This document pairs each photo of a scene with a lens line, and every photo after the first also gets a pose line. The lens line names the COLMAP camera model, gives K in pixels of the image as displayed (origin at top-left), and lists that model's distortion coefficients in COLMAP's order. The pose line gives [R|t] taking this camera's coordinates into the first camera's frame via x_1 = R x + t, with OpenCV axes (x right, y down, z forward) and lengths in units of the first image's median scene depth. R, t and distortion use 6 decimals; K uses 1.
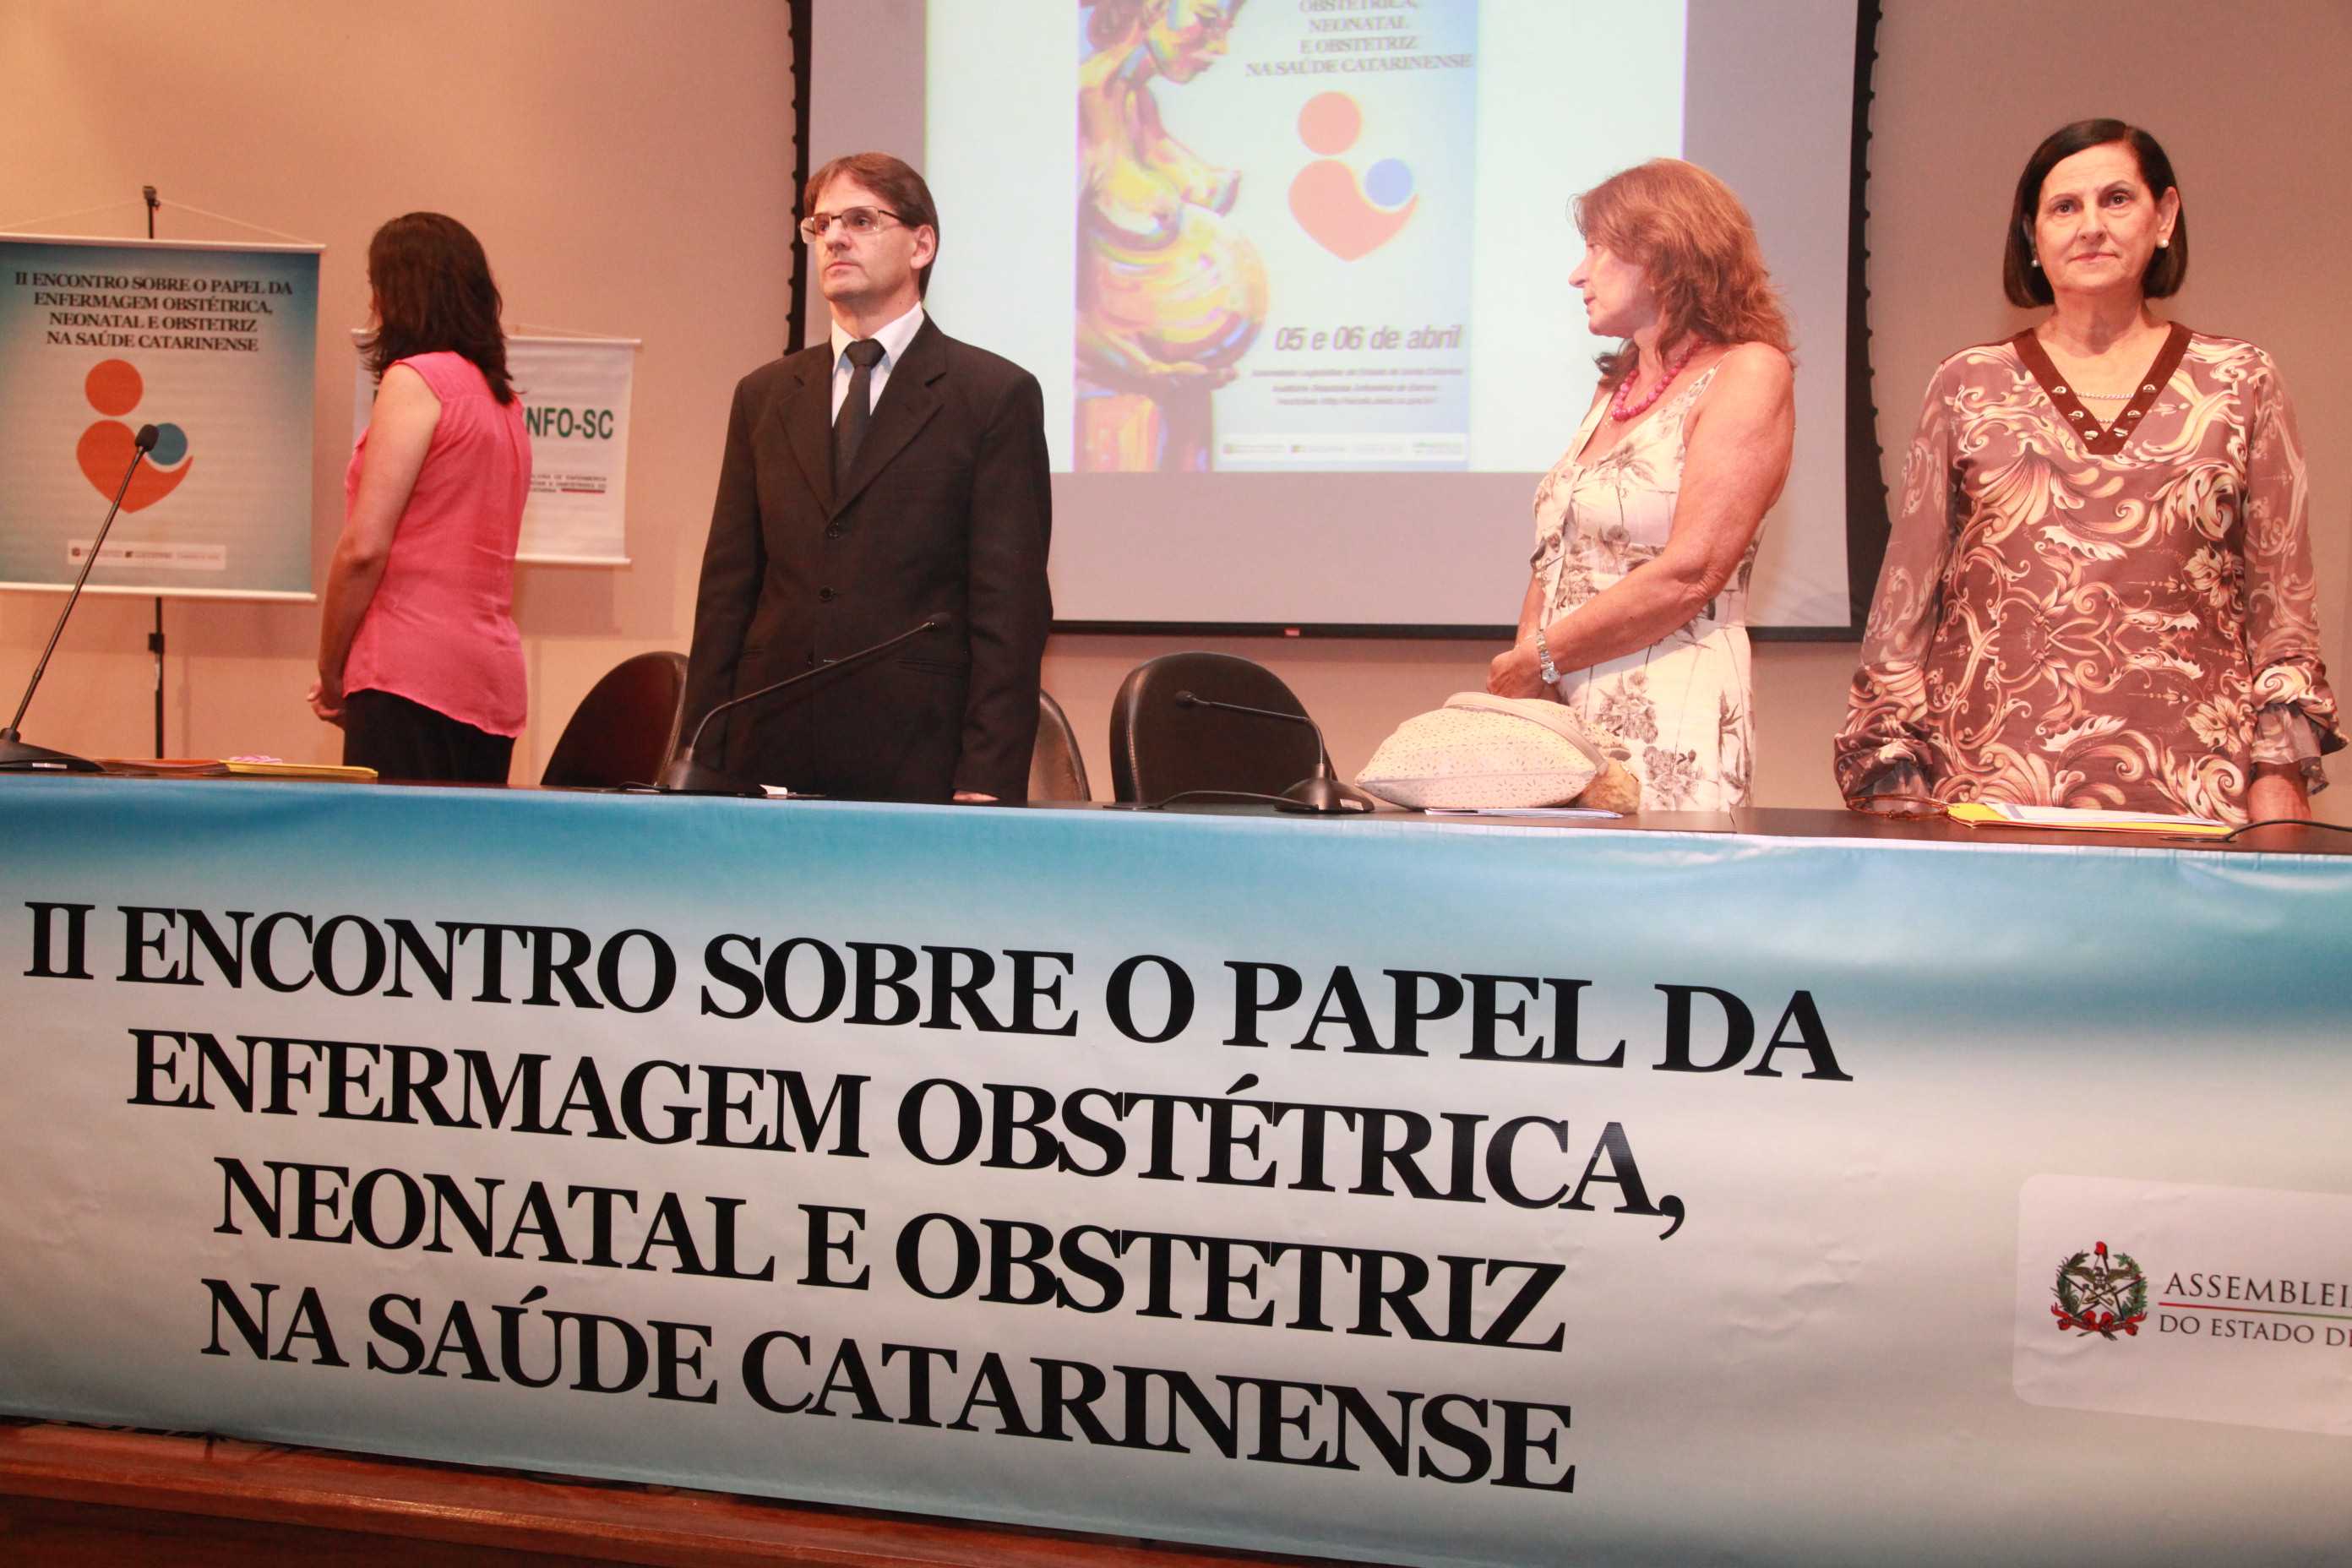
lens RADIAL K [[2209.5, 0, 1175.6], [0, 2209.5, 787.7], [0, 0, 1]] dist [-0.022900, 0.084748]
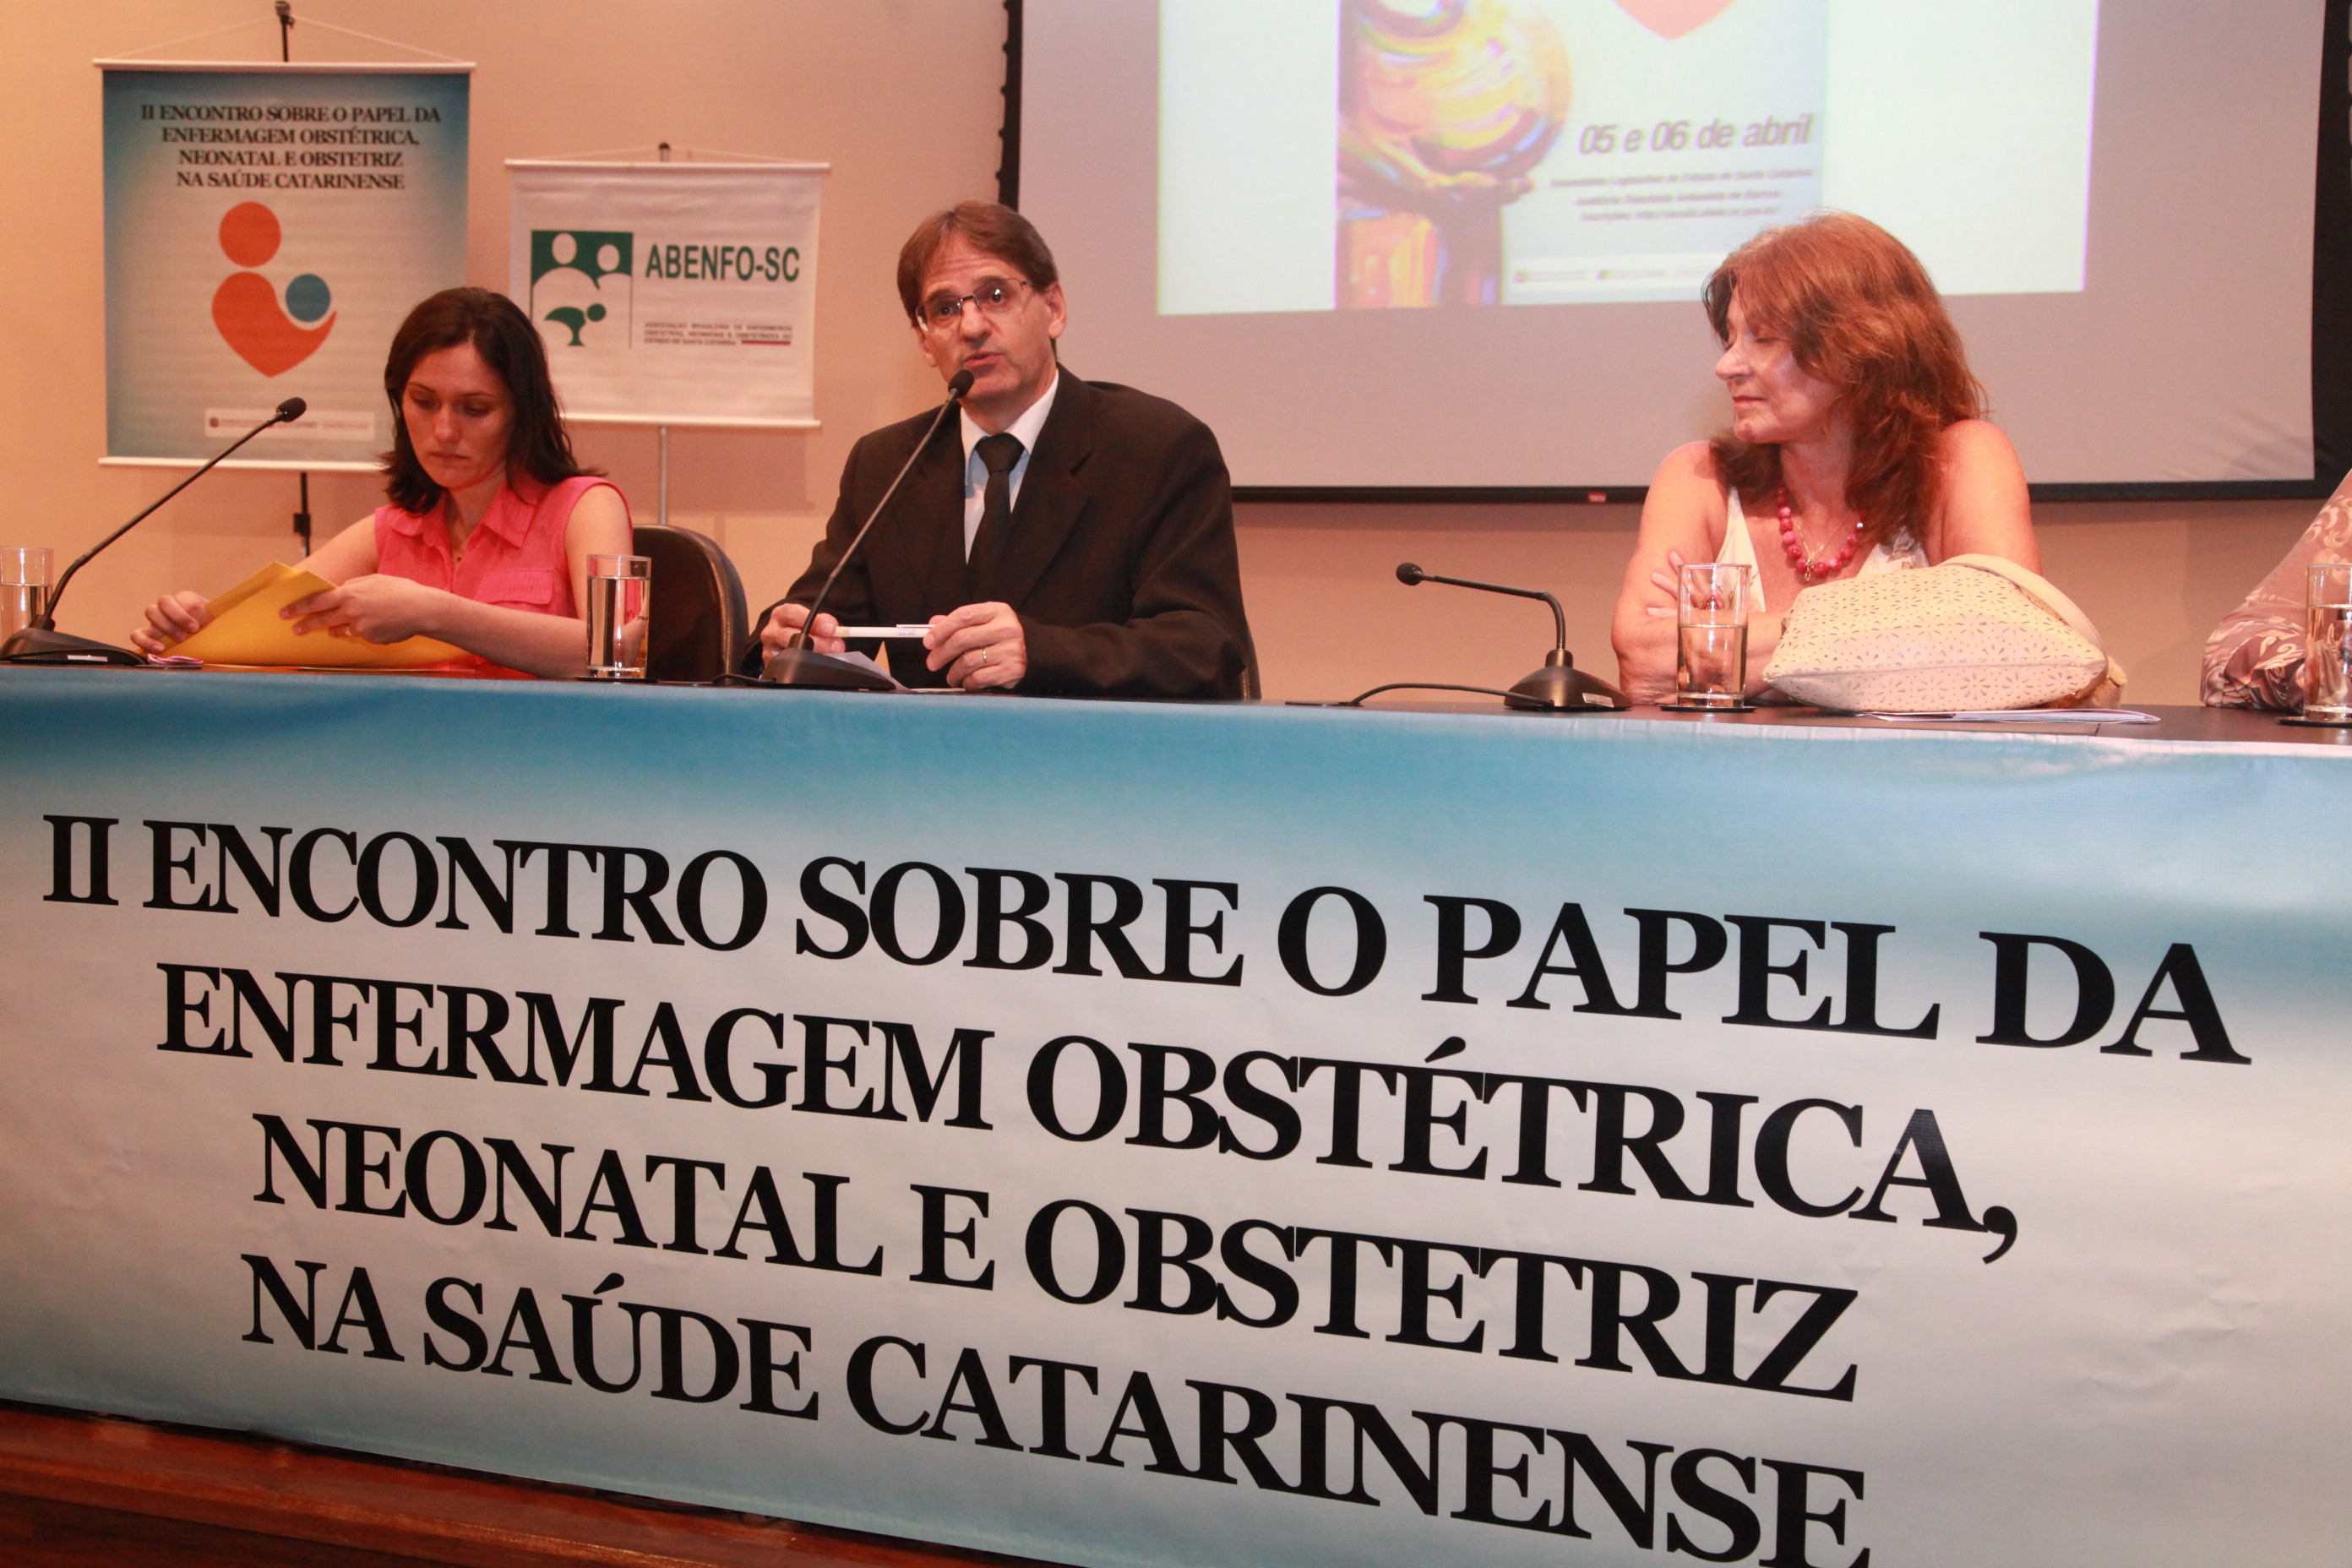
lens RADIAL K [[2534.0, 0, 1156.4], [0, 2534.0, 799.3], [0, 0, 1]] dist [0.039439, 0.047230]
pose [[0.990862, 0.004271, -0.134812, 0.045817], [0.001466, 0.999098, 0.042428, 0.004400], [0.134872, -0.042238, 0.989962, 0.075580]]
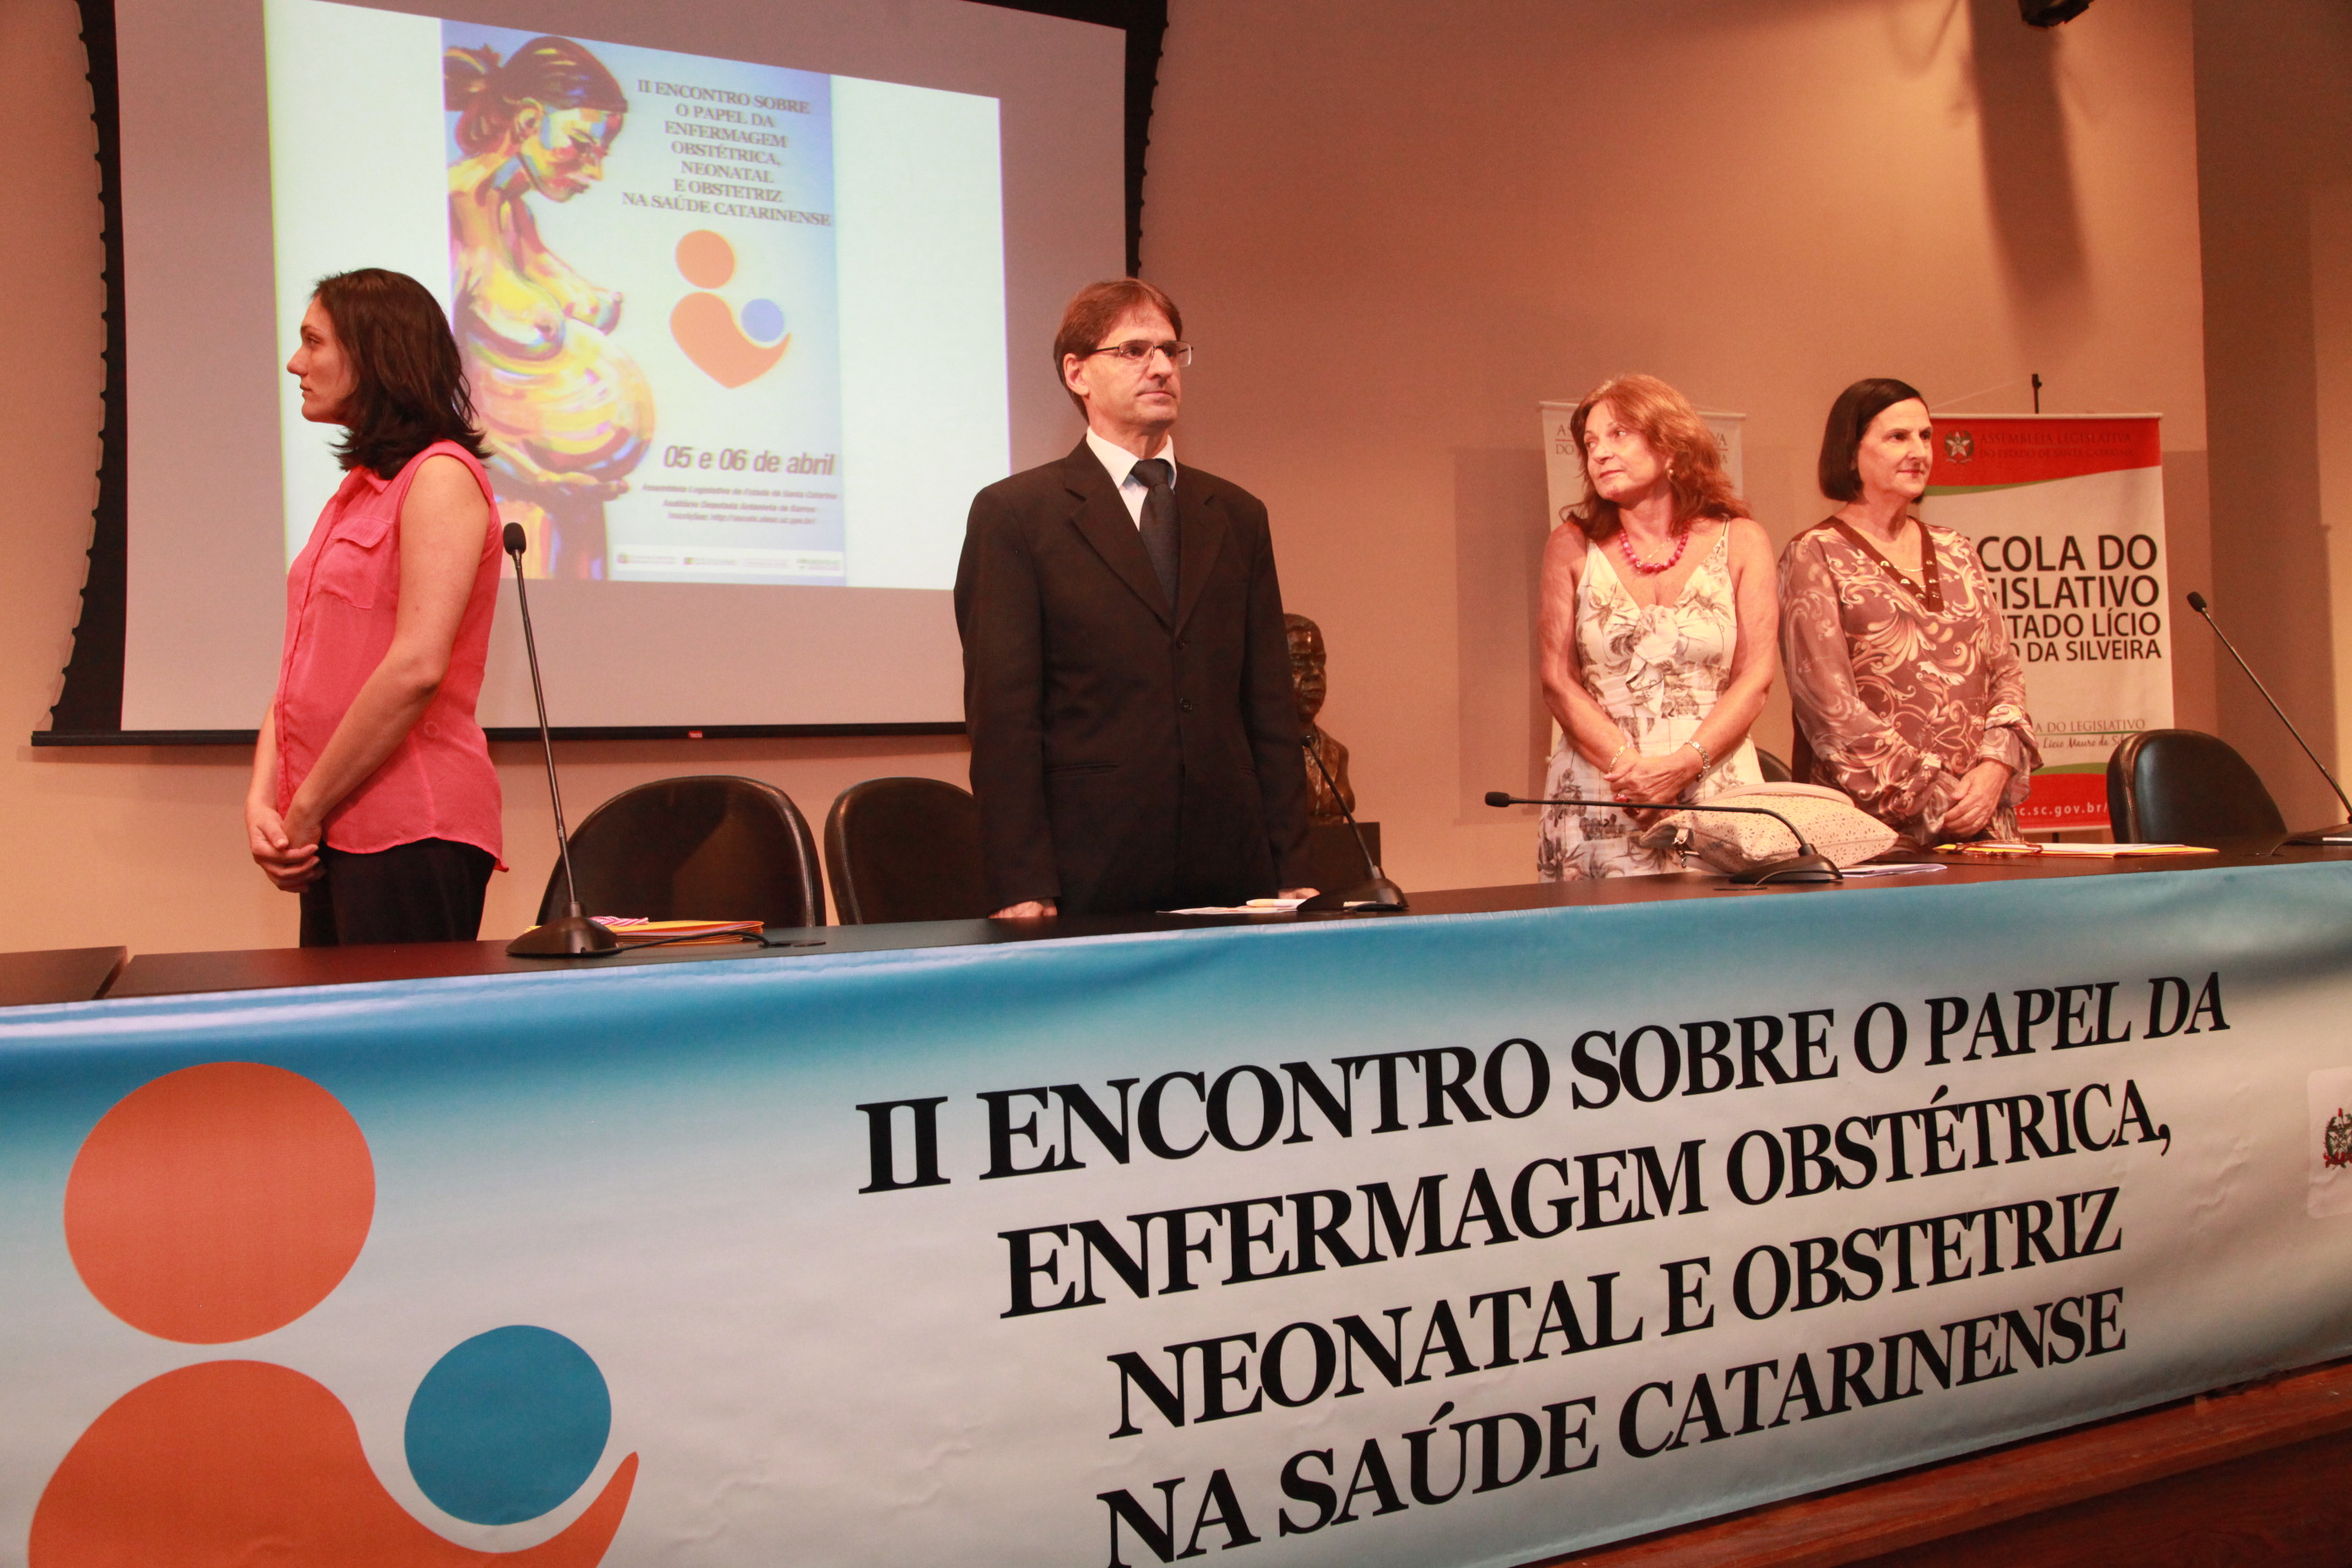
lens RADIAL K [[1960.2, 0, 1164.1], [0, 1960.2, 773.4], [0, 0, 1]] dist [-0.069692, 0.092943]
pose [[0.770547, -0.037490, 0.636279, -0.941937], [0.063445, 0.997822, -0.018040, -0.054886], [-0.634217, 0.054270, 0.771248, 0.372684]]
